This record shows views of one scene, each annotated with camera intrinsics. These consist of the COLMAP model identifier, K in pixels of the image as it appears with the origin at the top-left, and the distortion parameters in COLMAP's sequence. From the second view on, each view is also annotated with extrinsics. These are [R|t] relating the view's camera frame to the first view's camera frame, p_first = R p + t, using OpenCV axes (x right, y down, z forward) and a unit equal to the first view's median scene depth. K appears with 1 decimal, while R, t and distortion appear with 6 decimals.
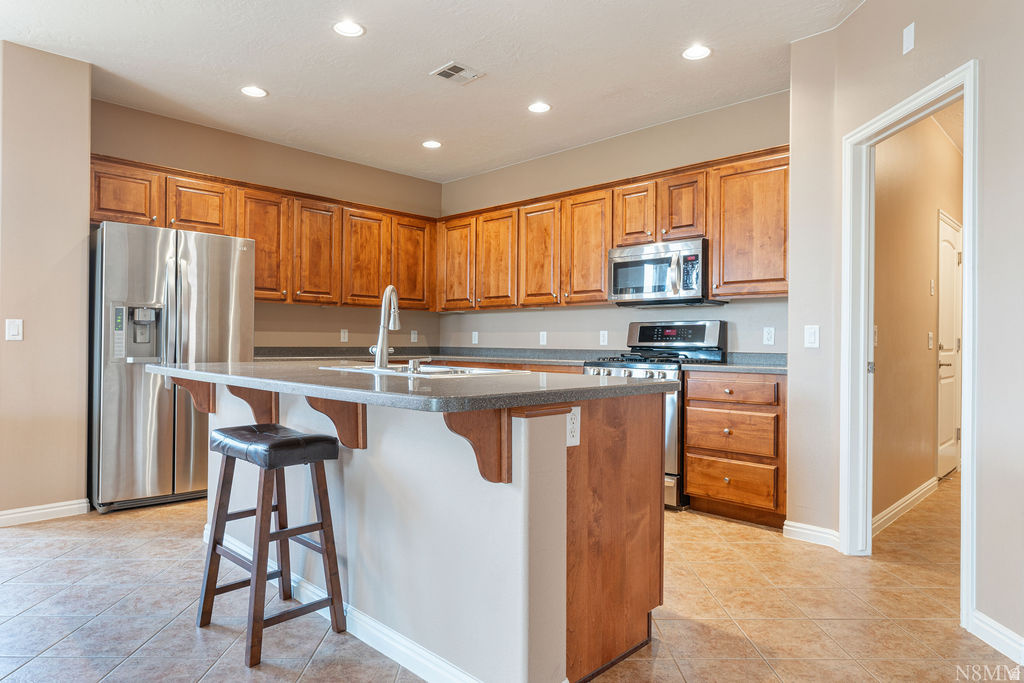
lens RADIAL K [[623.6, 0, 512.0], [0, 623.6, 341.5], [0, 0, 1]] dist [-0.001778, -0.000930]
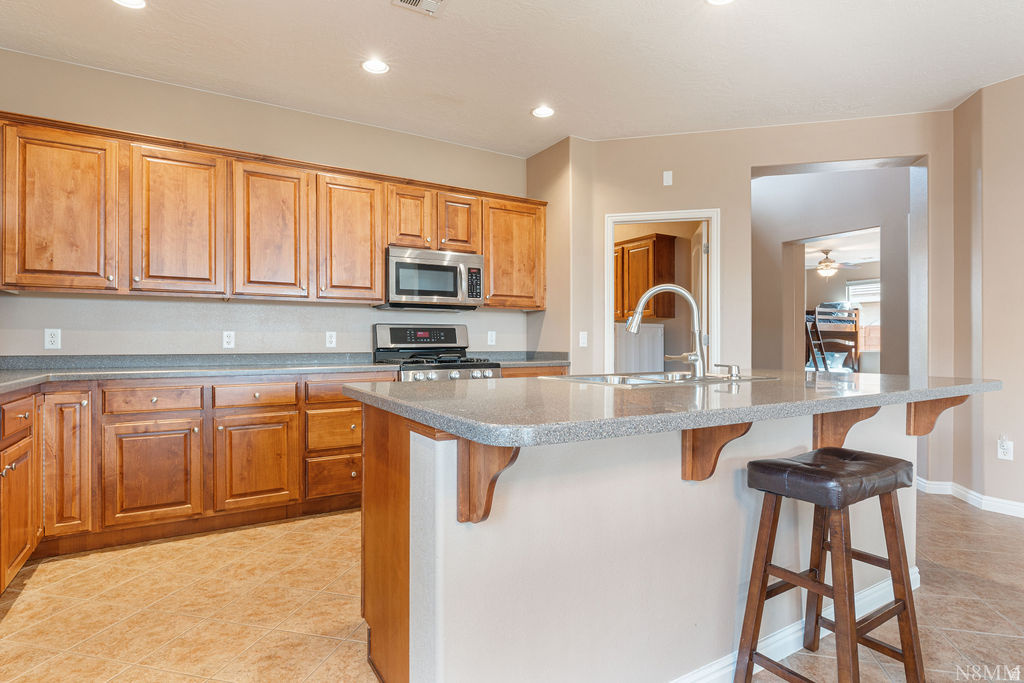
lens RADIAL K [[533.3, 0, 512.0], [0, 533.3, 341.5], [0, 0, 1]] dist [-0.006059, -0.001028]
pose [[0.244076, -0.003332, 0.969750, -0.587554], [0.002774, 0.999992, 0.002737, -0.004430], [-0.969752, 0.002022, 0.244083, 0.619095]]
